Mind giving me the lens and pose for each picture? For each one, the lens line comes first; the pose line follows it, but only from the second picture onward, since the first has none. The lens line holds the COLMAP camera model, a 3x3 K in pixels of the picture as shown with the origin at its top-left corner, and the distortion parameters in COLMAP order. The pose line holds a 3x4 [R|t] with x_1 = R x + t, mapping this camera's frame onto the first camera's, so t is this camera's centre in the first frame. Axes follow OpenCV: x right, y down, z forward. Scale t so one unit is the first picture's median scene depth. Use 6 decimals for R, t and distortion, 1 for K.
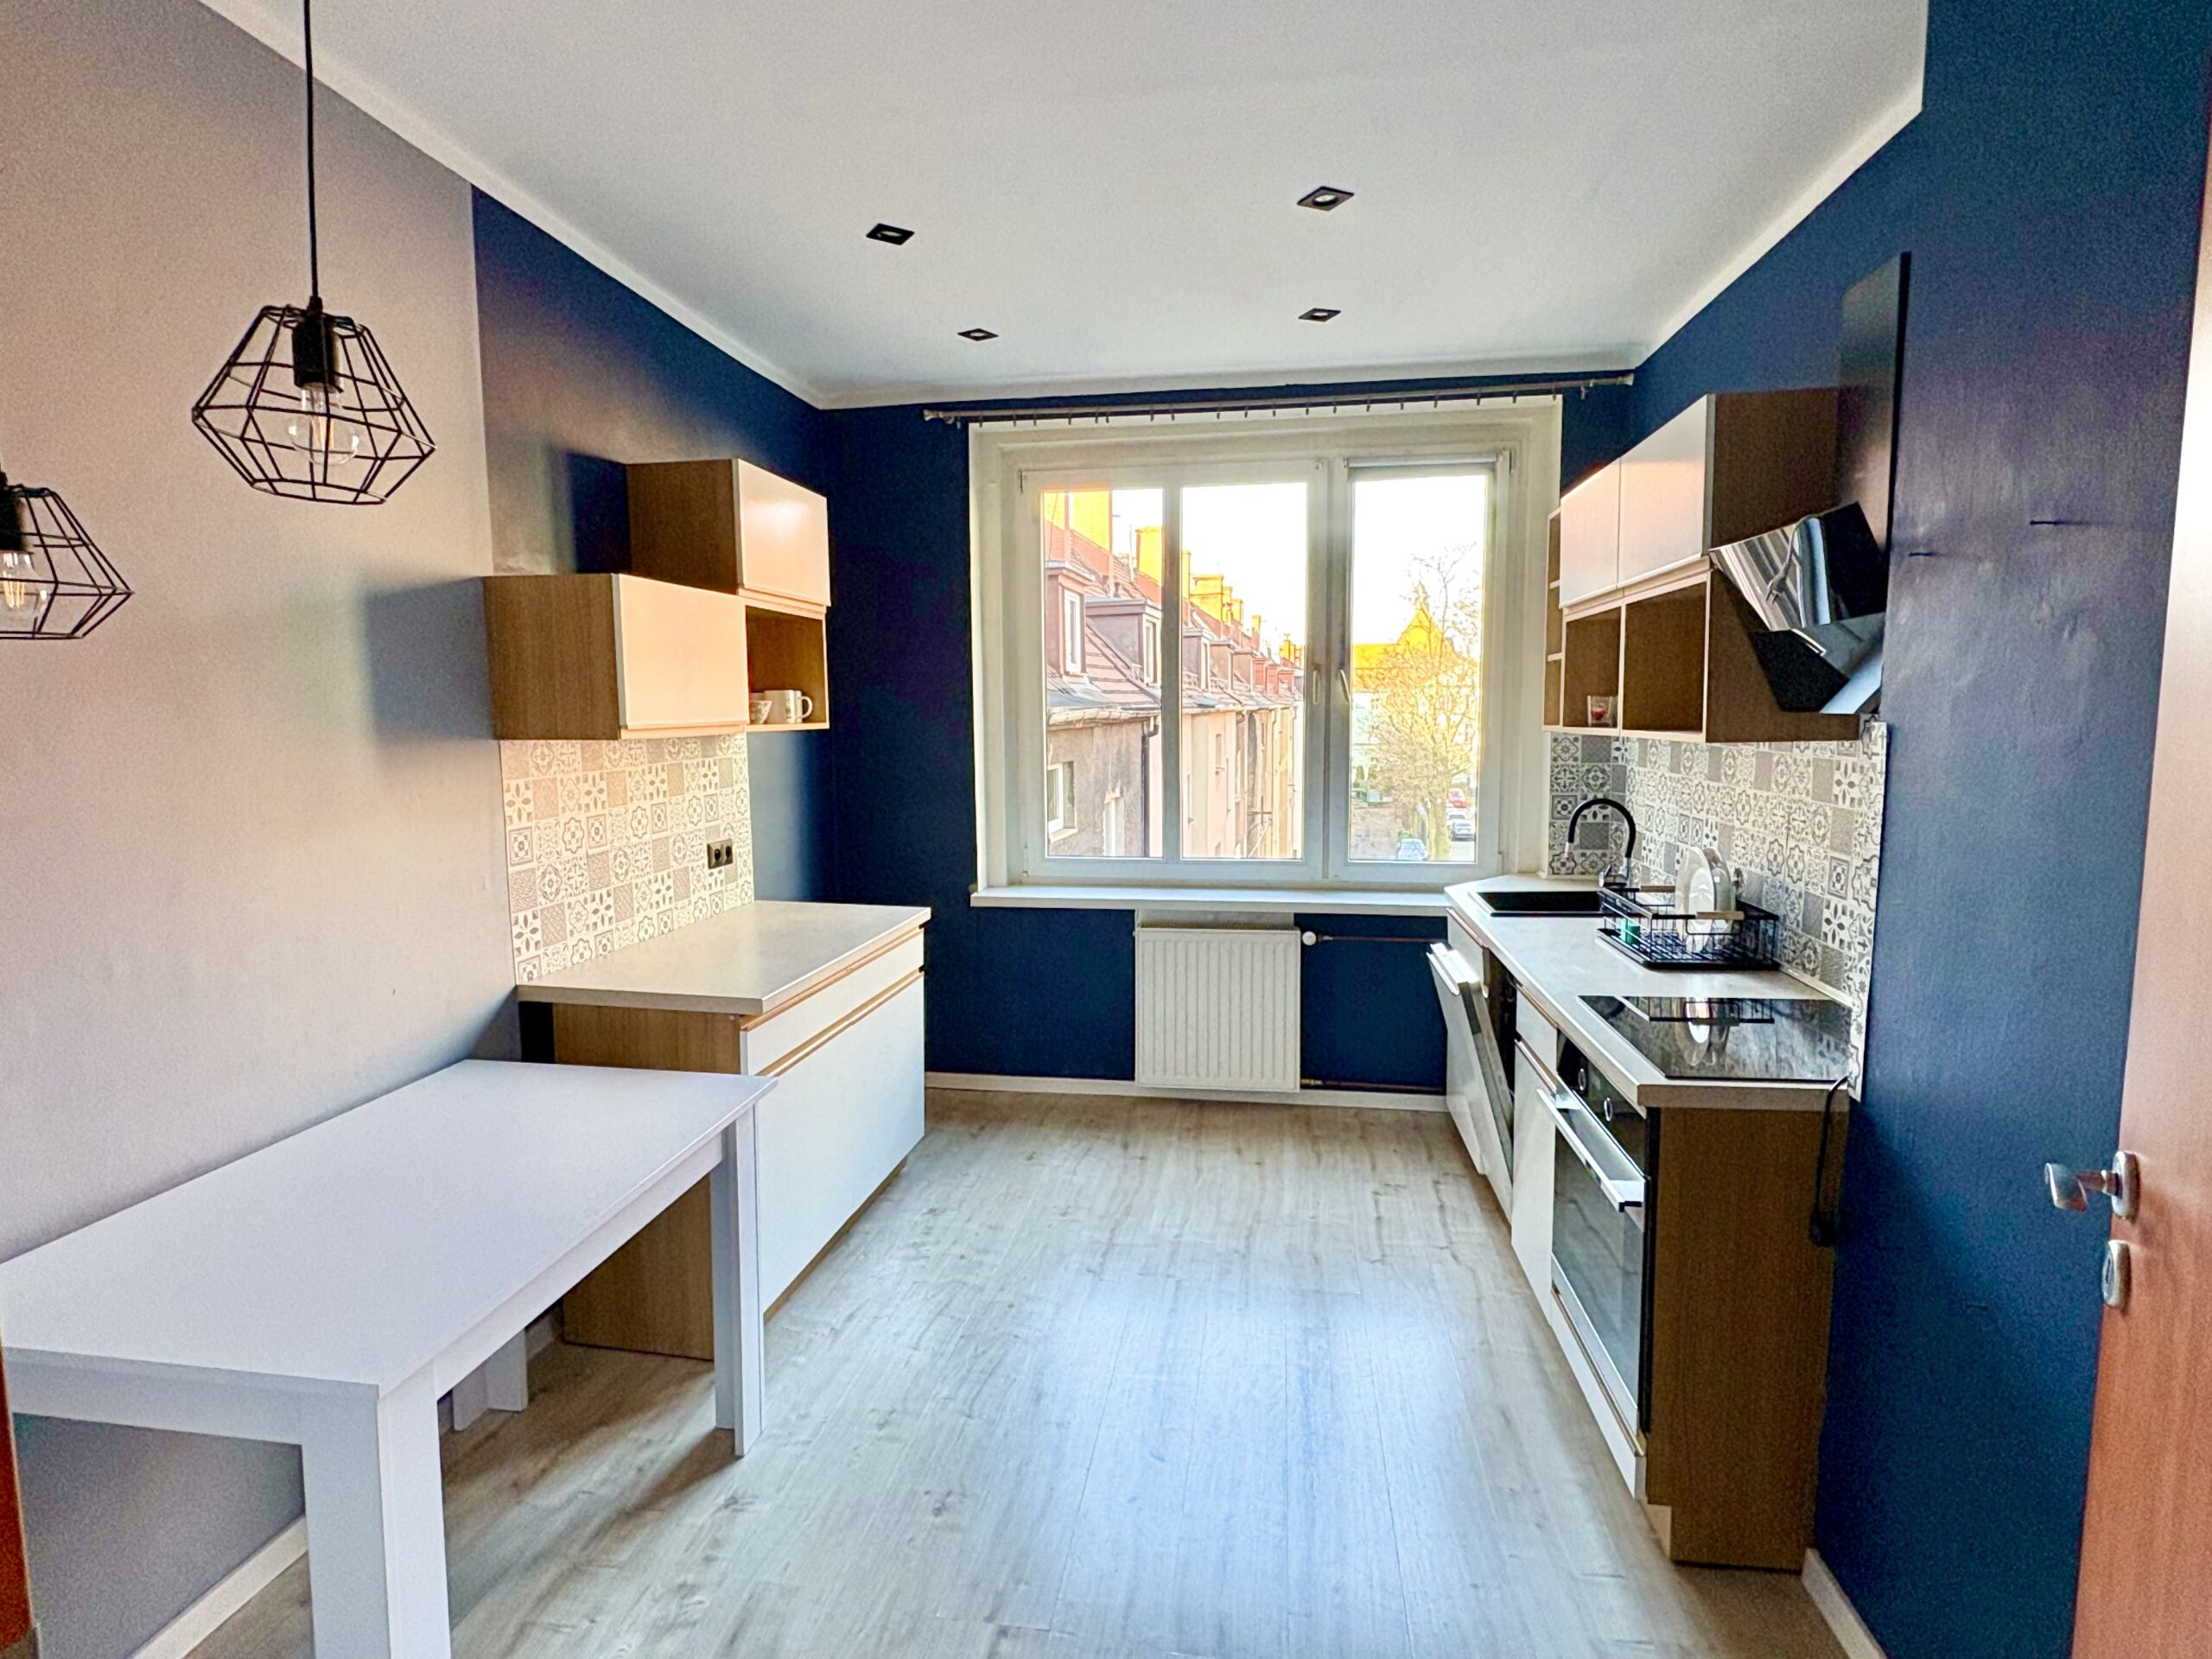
lens RADIAL K [[1166.1, 0, 1105.7], [0, 1166.1, 821.2], [0, 0, 1]] dist [0.002183, 0.000439]
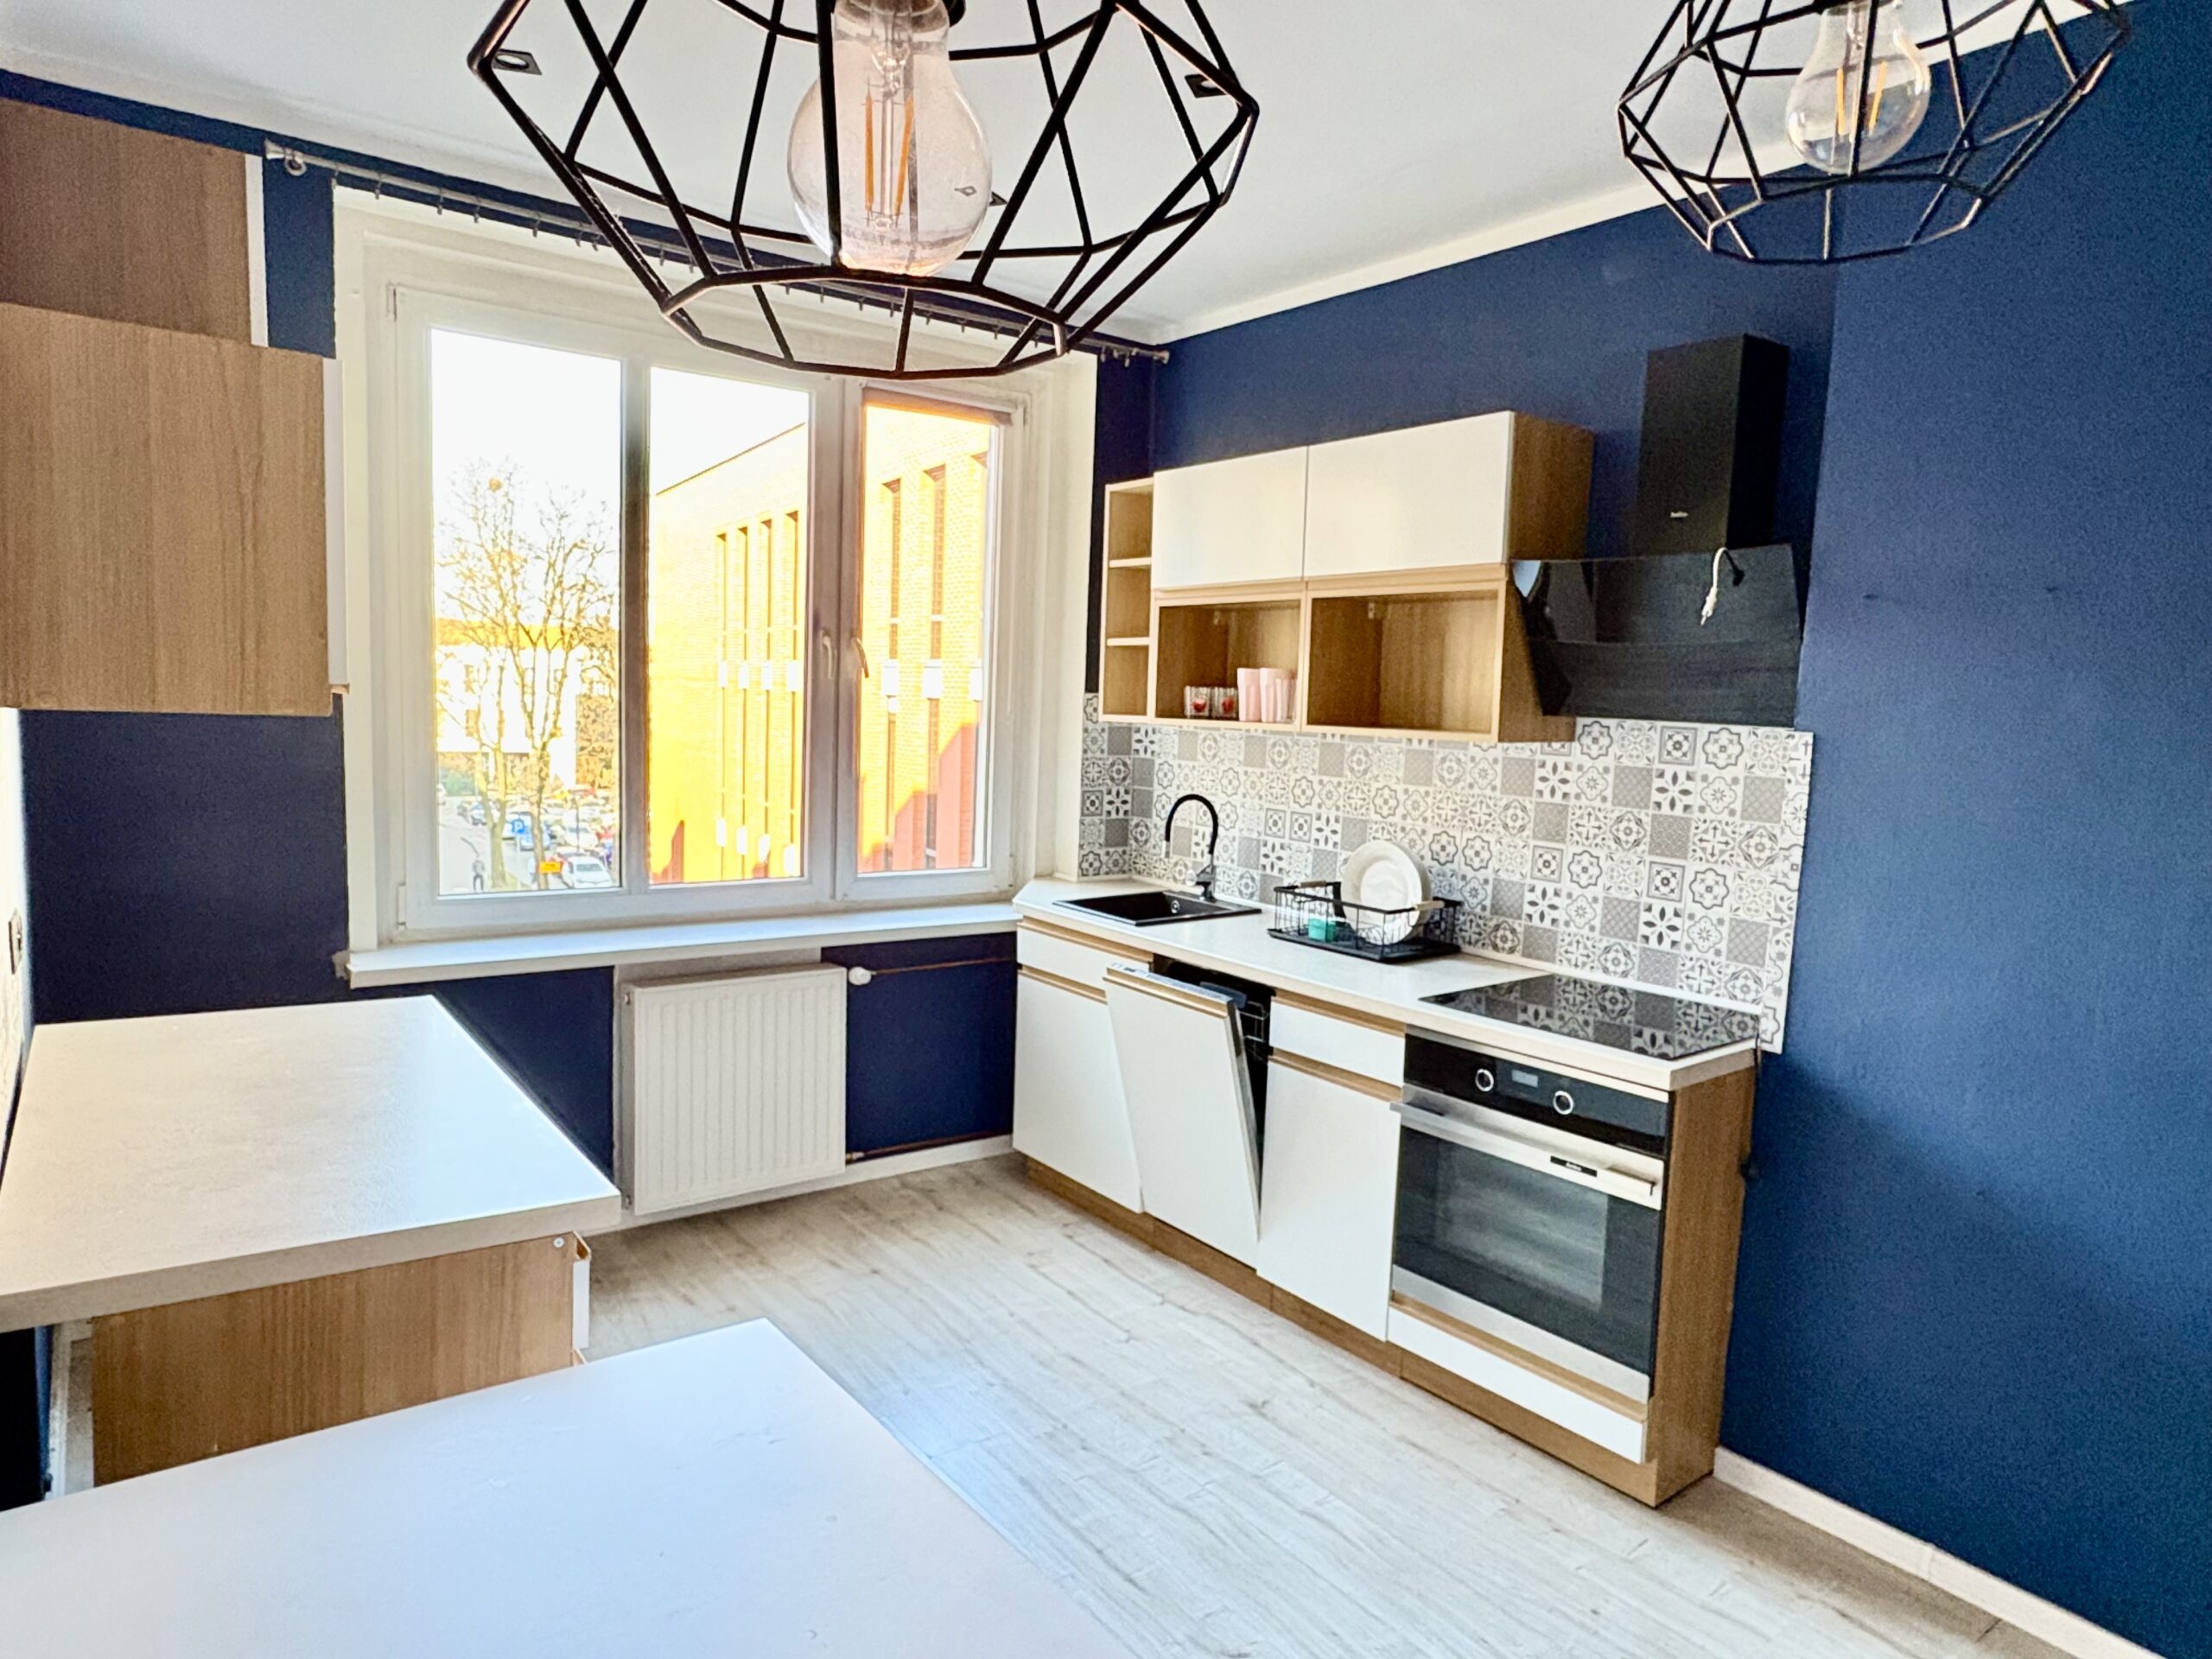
lens RADIAL K [[1348.7, 0, 1105.3], [0, 1348.7, 832.5], [0, 0, 1]] dist [0.003645, 0.001574]
pose [[0.698891, -0.040589, 0.714076, -0.365275], [0.028461, 0.999176, 0.028938, -0.019323], [-0.714662, 0.000099, 0.699470, 0.242180]]
